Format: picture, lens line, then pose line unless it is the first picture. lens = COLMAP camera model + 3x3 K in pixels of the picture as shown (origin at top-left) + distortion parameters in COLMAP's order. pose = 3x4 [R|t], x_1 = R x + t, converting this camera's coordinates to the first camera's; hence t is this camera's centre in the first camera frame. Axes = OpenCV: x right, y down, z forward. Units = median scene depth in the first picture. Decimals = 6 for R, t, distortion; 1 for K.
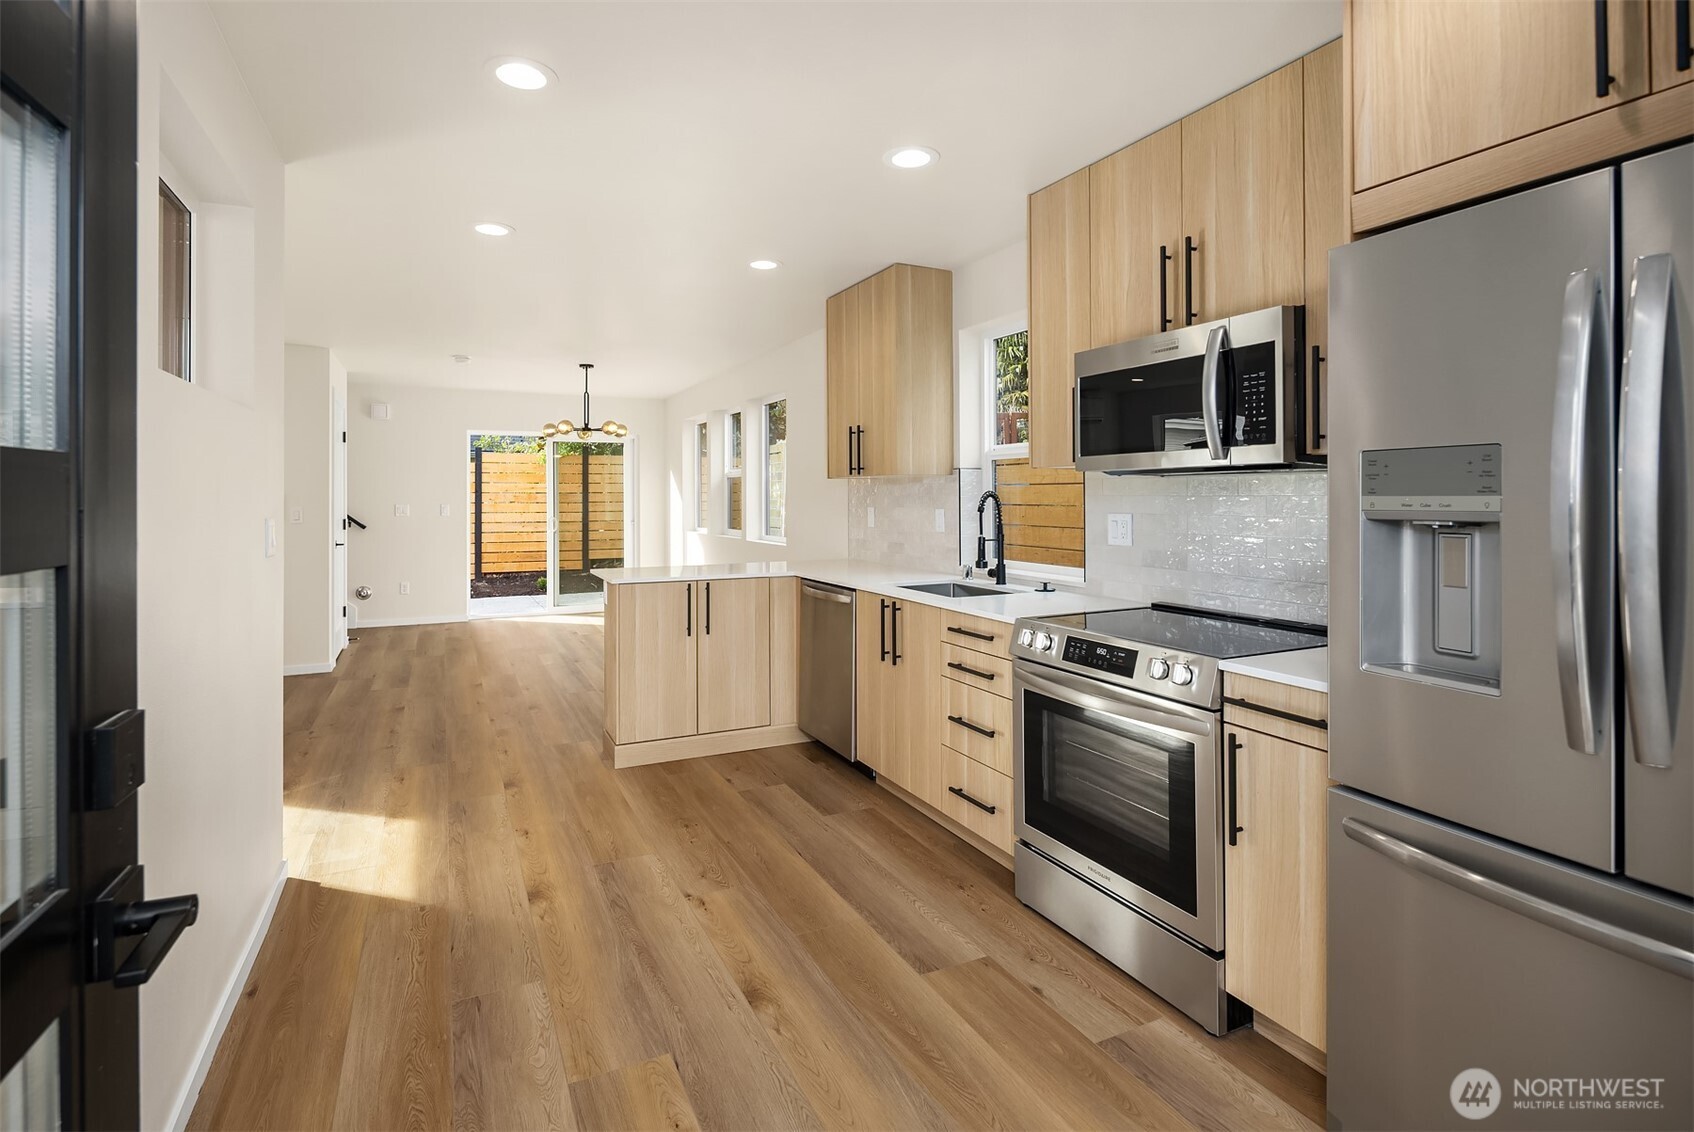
lens RADIAL K [[820.8, 0, 842.8], [0, 820.8, 481.6], [0, 0, 1]] dist [-0.001848, -0.000435]
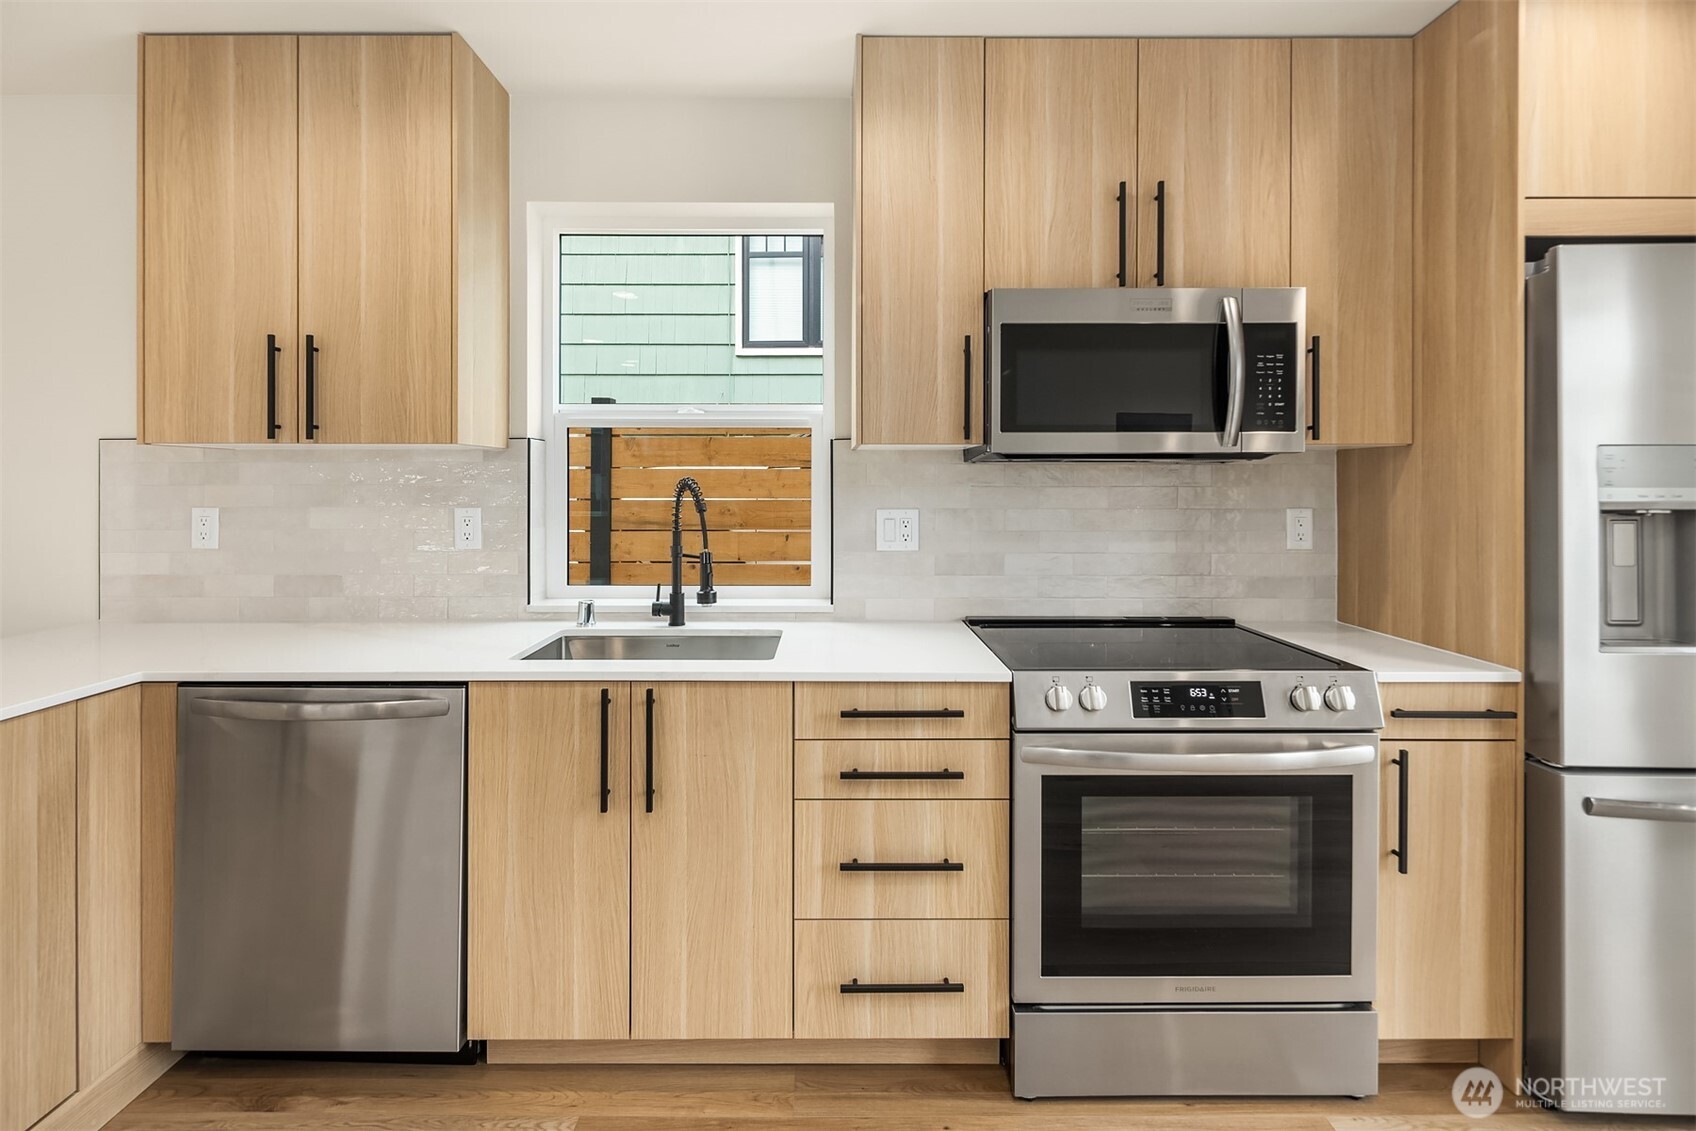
lens RADIAL K [[821.7, 0, 843.8], [0, 821.7, 481.0], [0, 0, 1]] dist [-0.001848, -0.000435]
pose [[0.438380, 0.007987, 0.898754, -0.449809], [-0.018270, 0.999833, 0.000026, 0.016099], [-0.898604, -0.016431, 0.438452, 0.855108]]
